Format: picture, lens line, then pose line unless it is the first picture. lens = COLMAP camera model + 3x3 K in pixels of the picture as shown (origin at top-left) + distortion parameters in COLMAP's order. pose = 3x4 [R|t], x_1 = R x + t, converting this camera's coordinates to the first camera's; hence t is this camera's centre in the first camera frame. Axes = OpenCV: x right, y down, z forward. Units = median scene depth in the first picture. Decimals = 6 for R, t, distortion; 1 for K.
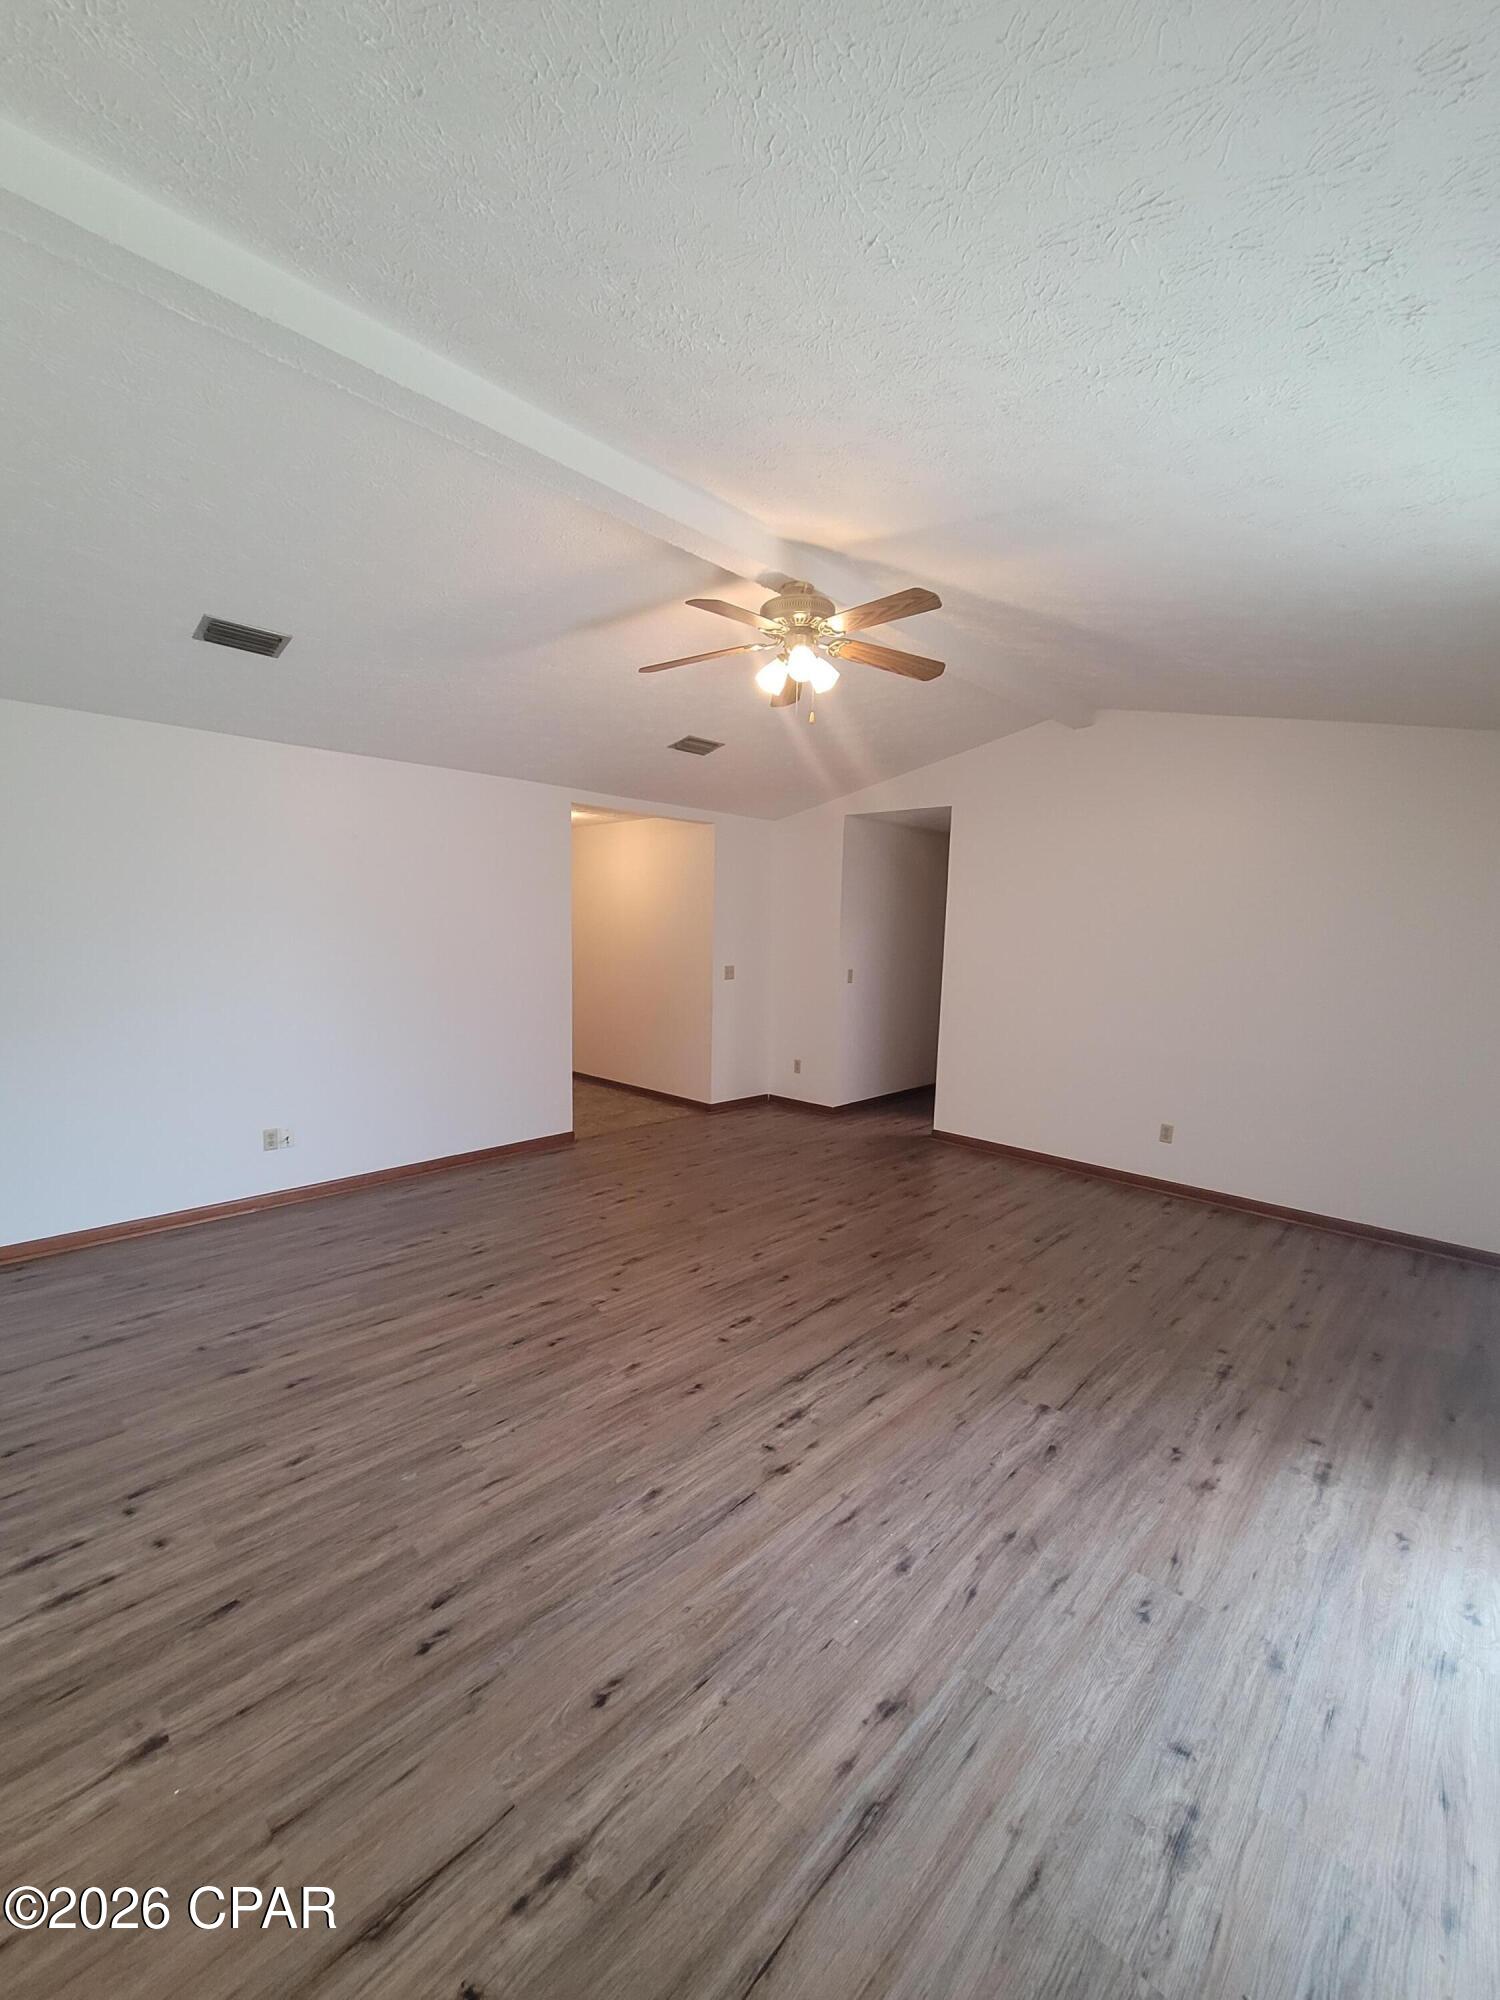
lens RADIAL K [[820.3, 0, 750.3], [0, 820.3, 1007.9], [0, 0, 1]] dist [-0.005632, 0.002776]
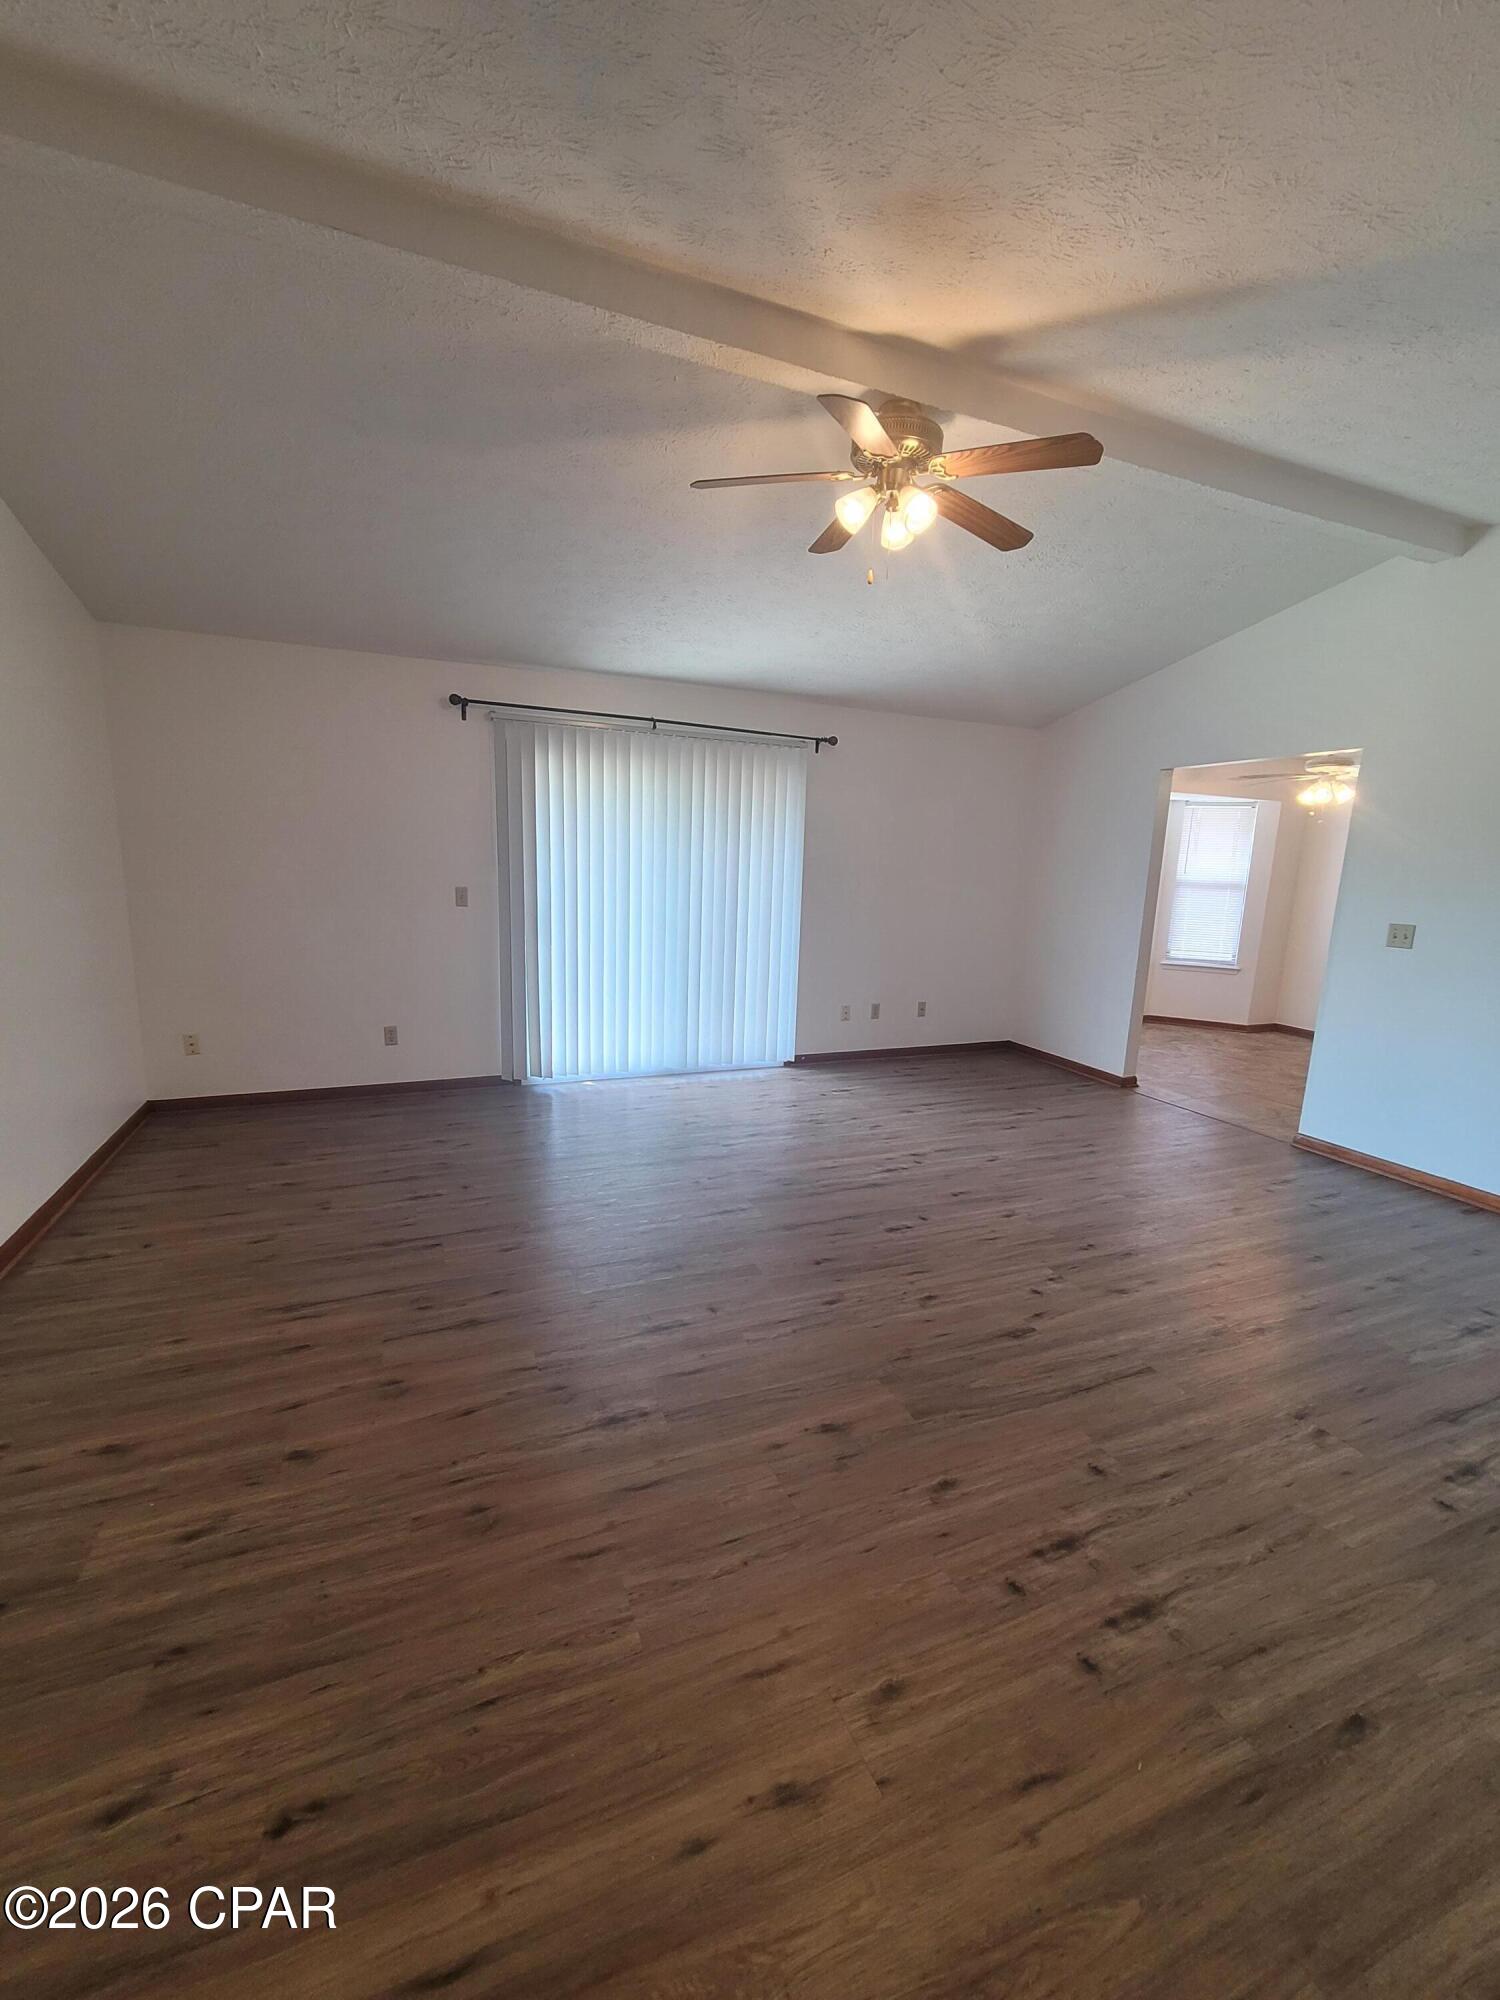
lens RADIAL K [[820.3, 0, 746.3], [0, 820.3, 989.8], [0, 0, 1]] dist [-0.005632, 0.002776]
pose [[-0.913241, -0.117856, 0.390001, -0.233473], [-0.011591, 0.964375, 0.264286, -0.191101], [-0.407255, 0.236836, -0.882073, 2.244656]]
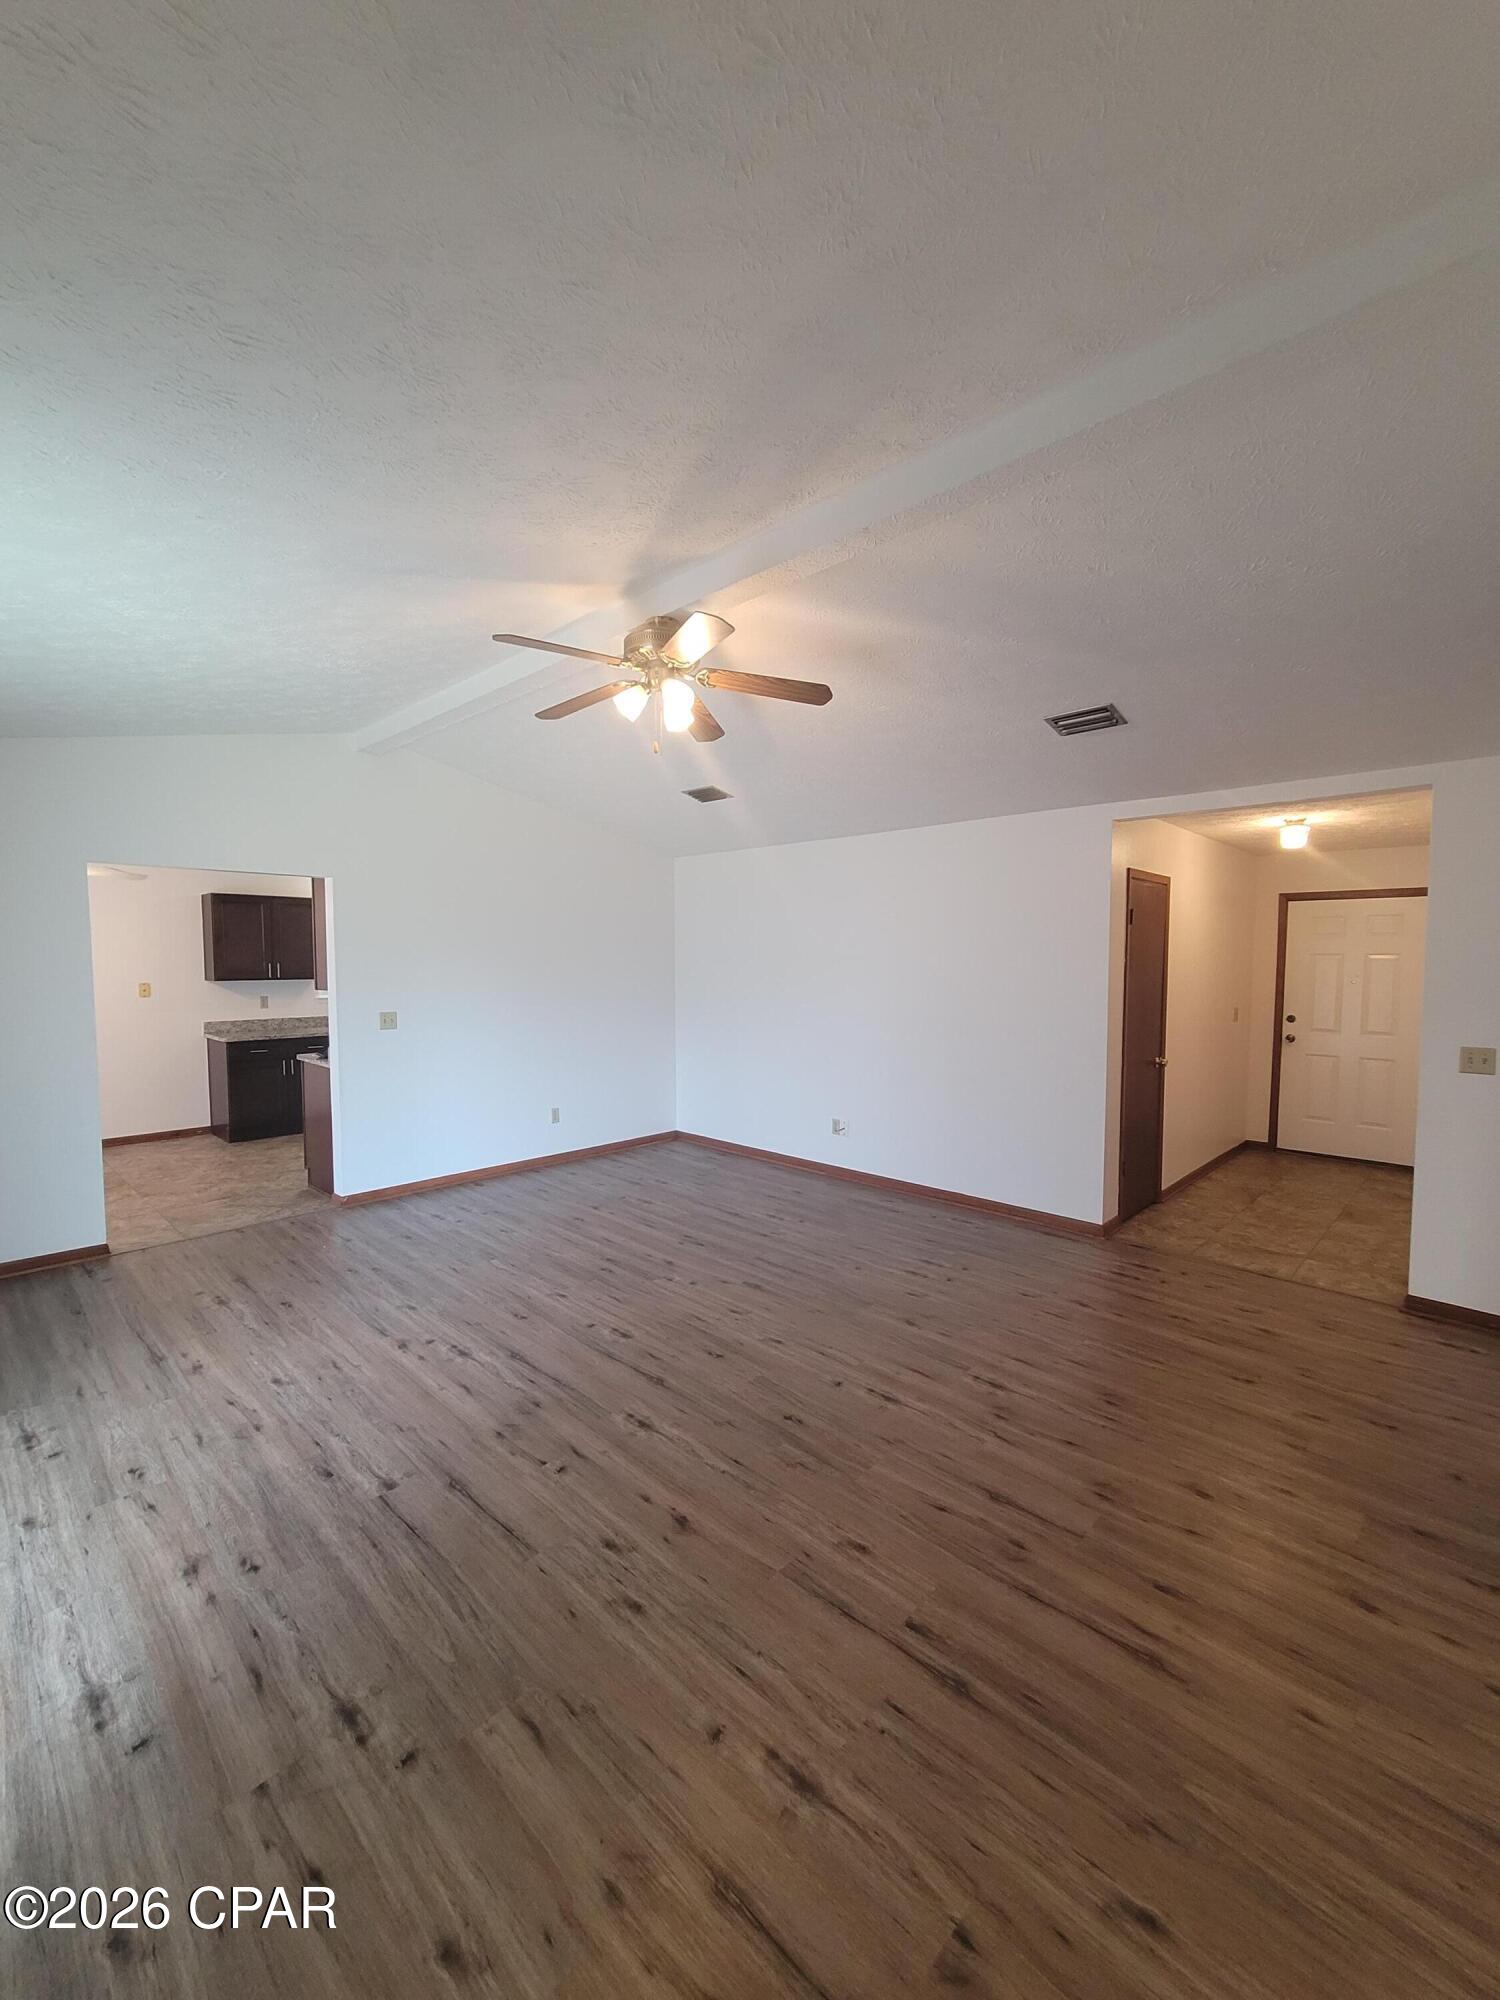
lens RADIAL K [[820.3, 0, 740.7], [0, 820.3, 1015.0], [0, 0, 1]] dist [-0.005632, 0.002776]
pose [[-0.013384, 0.044273, -0.998930, 1.221418], [-0.110911, 0.992789, 0.045487, -0.107873], [0.993740, 0.111401, -0.008377, 1.324938]]
